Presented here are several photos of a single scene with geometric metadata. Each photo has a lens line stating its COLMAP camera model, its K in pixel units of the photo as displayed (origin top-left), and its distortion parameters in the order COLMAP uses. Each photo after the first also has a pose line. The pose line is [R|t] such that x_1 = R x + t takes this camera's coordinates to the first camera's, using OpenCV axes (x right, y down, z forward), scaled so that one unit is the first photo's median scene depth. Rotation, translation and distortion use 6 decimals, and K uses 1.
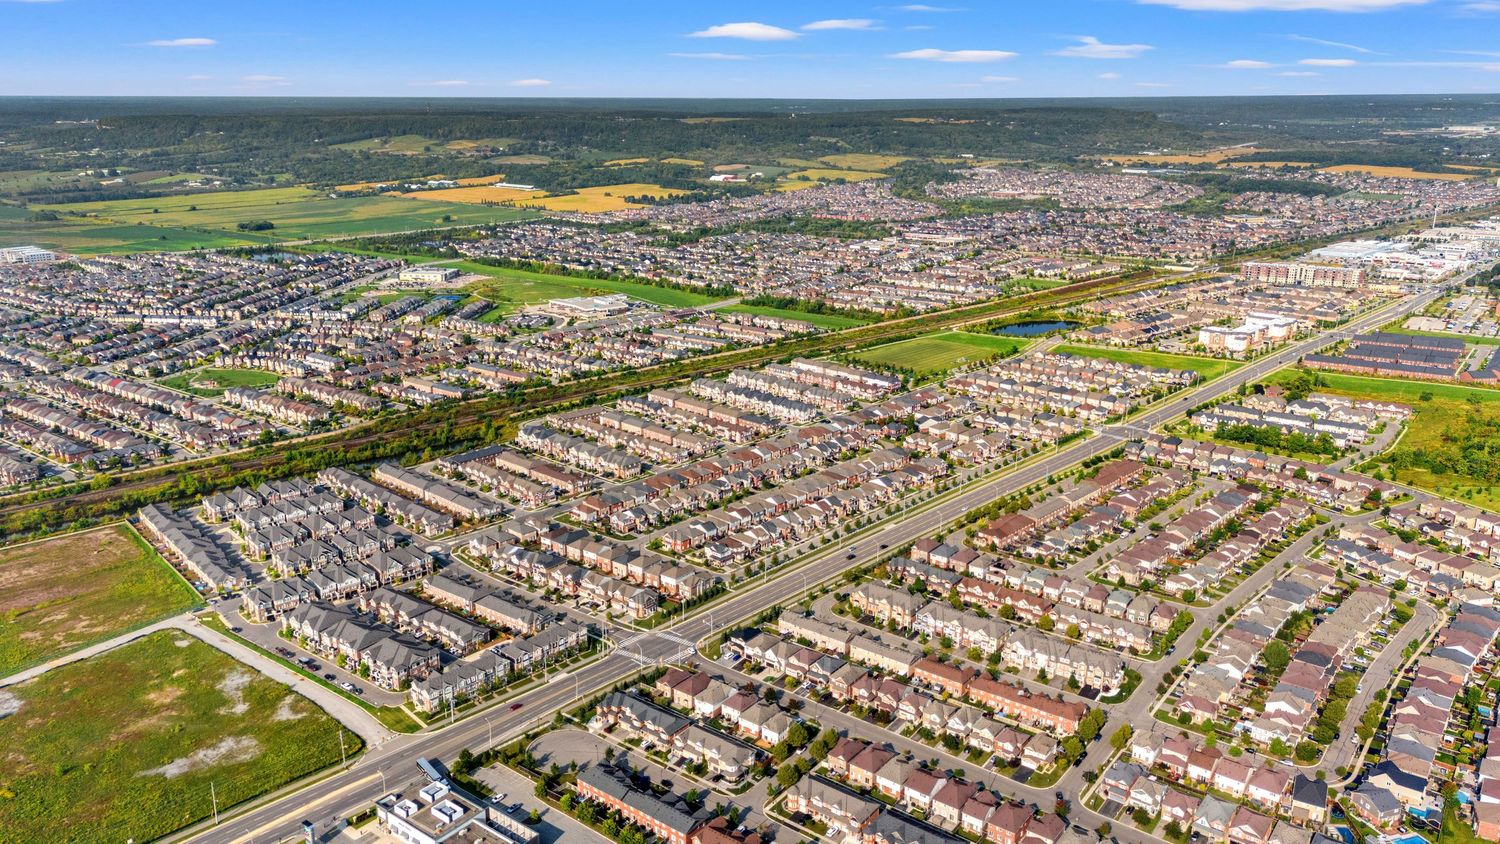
lens RADIAL K [[1102.3, 0, 751.7], [0, 1102.3, 419.5], [0, 0, 1]] dist [0.073130, -0.072490]
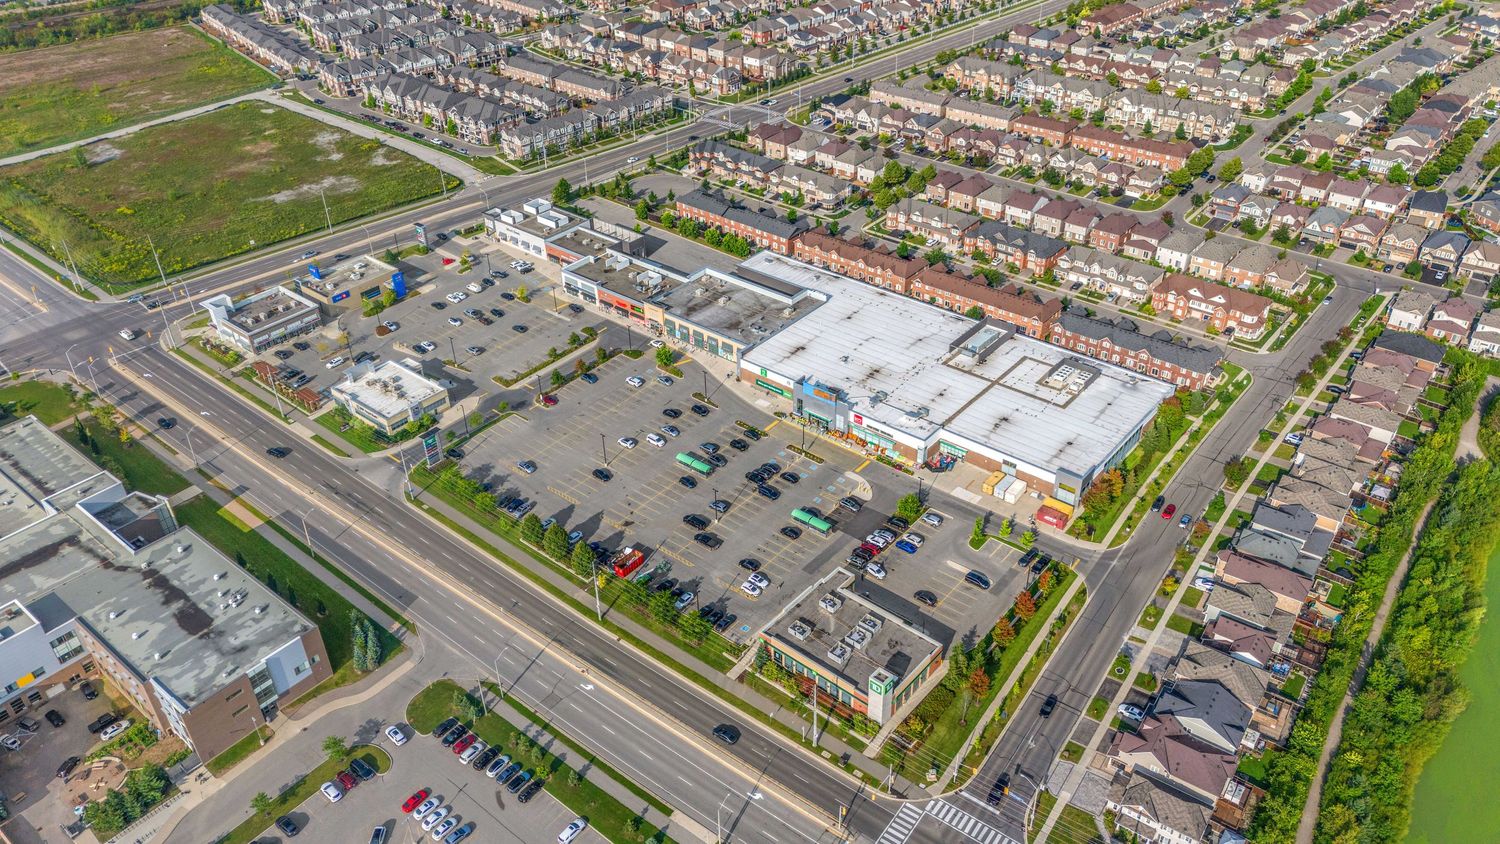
lens RADIAL K [[1102.3, 0, 751.7], [0, 1102.3, 419.5], [0, 0, 1]] dist [0.073130, -0.072490]
pose [[0.998754, -0.003324, -0.049797, -0.031518], [0.018001, 0.954609, 0.297316, 0.170949], [0.046549, -0.297842, 0.953480, -0.006182]]
